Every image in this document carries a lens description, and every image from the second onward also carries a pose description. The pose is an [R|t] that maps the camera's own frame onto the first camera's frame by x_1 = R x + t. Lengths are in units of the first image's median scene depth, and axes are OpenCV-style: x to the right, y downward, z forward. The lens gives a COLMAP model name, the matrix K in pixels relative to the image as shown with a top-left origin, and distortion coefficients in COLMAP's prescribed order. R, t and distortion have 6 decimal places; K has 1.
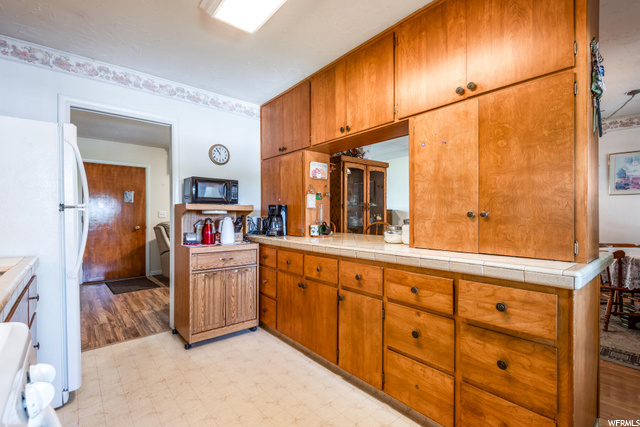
lens RADIAL K [[284.8, 0, 320.0], [0, 284.8, 213.5], [0, 0, 1]] dist [-0.000054, -0.000498]
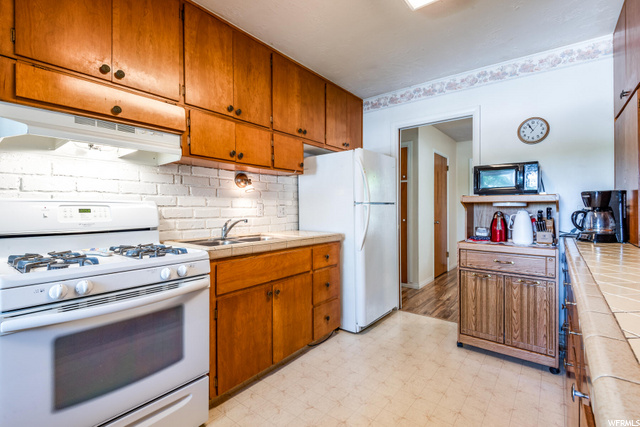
lens RADIAL K [[289.3, 0, 320.0], [0, 289.3, 207.0], [0, 0, 1]] dist [-0.003894, -0.000603]
pose [[0.205154, -0.005212, -0.978716, 0.364750], [0.008757, 0.999956, -0.003489, 0.001068], [0.978690, -0.007855, 0.205191, 0.311865]]
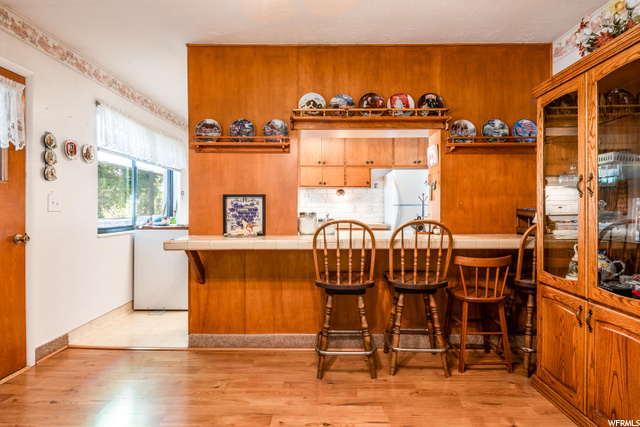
lens RADIAL K [[346.7, 0, 320.0], [0, 346.7, 213.5], [0, 0, 1]] dist [0.074098, -0.045169]
pose [[-0.646813, 0.010913, -0.762570, 1.078073], [0.001437, 0.999913, 0.013091, 0.003884], [0.762647, 0.007372, -0.646773, 1.513007]]
